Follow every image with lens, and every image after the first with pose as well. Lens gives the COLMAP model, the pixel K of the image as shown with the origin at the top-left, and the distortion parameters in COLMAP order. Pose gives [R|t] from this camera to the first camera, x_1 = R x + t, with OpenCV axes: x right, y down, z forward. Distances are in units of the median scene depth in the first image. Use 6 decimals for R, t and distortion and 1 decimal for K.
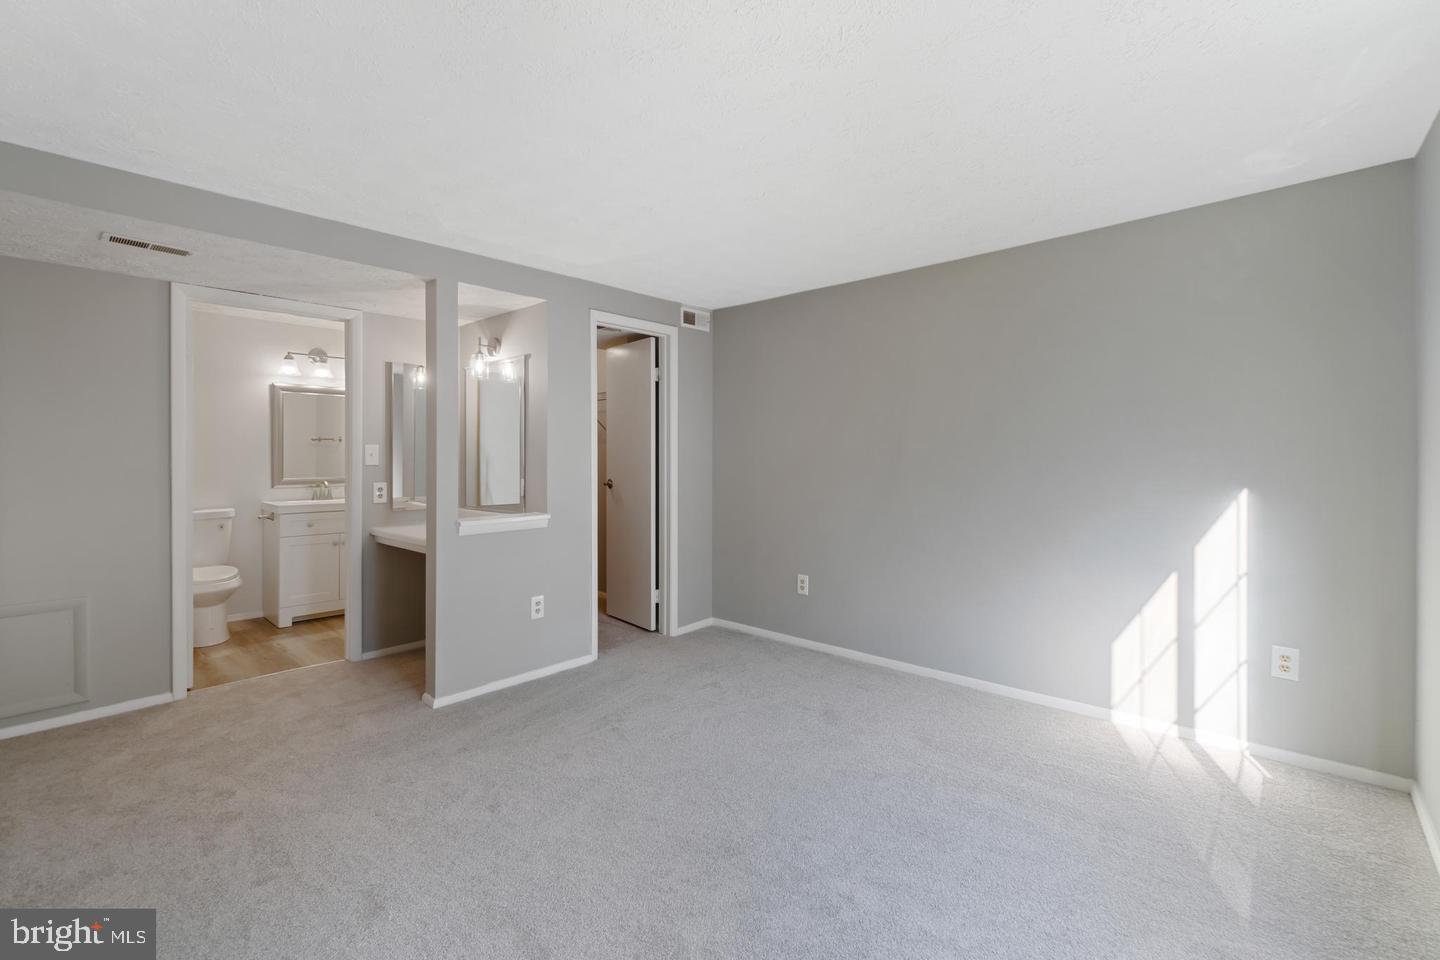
lens RADIAL K [[620.3, 0, 713.7], [0, 620.3, 459.4], [0, 0, 1]] dist [-0.000341, -0.000055]
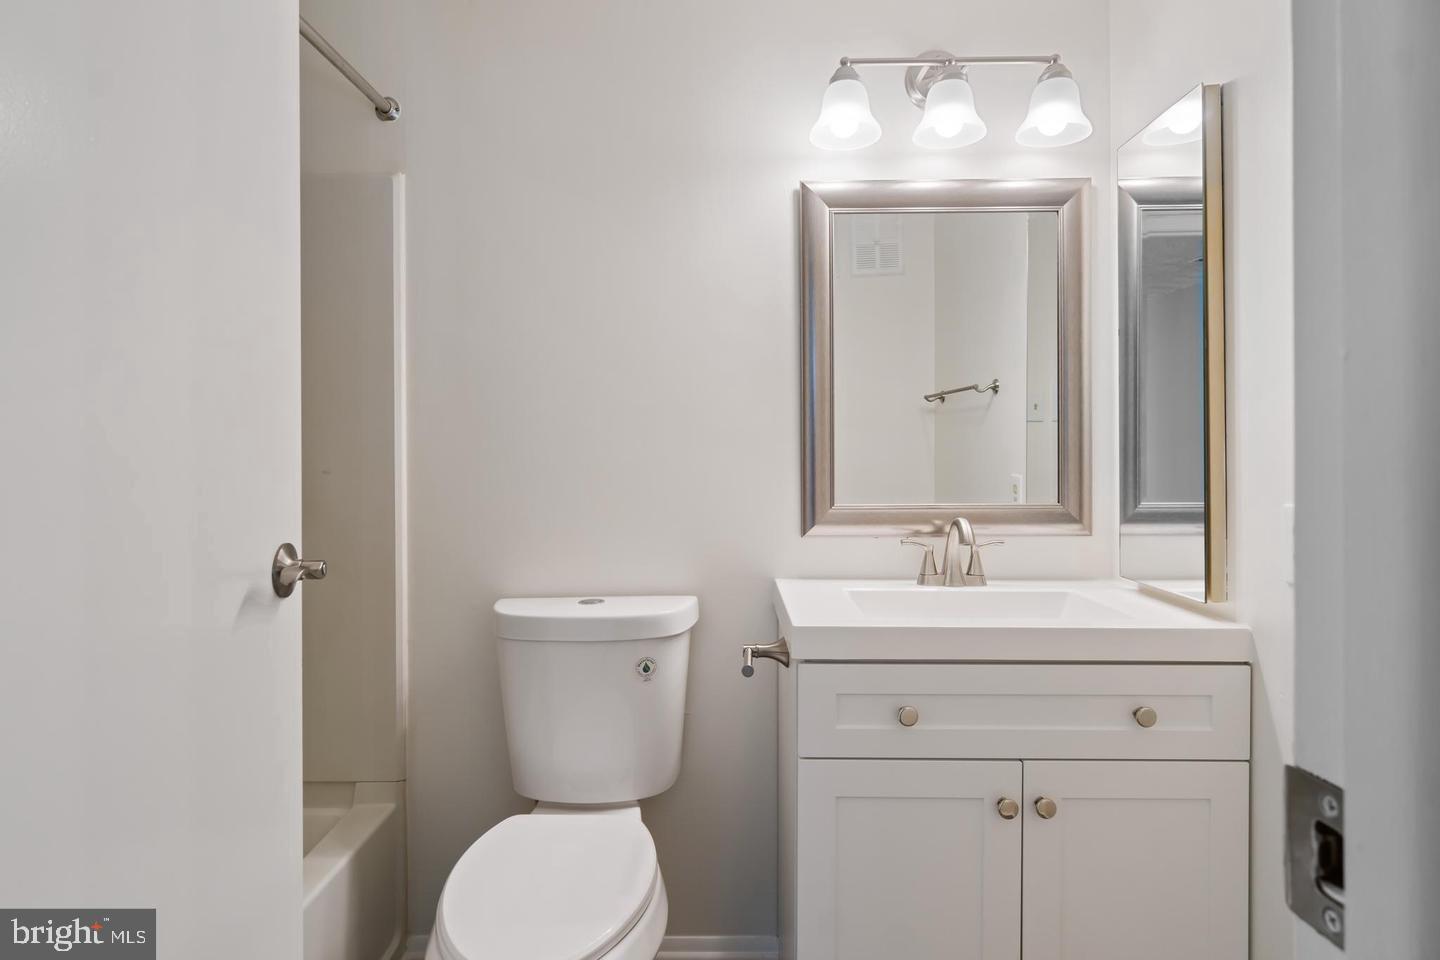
lens RADIAL K [[804.9, 0, 694.8], [0, 804.9, 451.0], [0, 0, 1]] dist [-0.007493, -0.001550]
pose [[0.646934, -0.007923, -0.762505, -0.493175], [0.001441, 0.999957, -0.009168, 0.010180], [0.762545, 0.004832, 0.646918, 0.777751]]
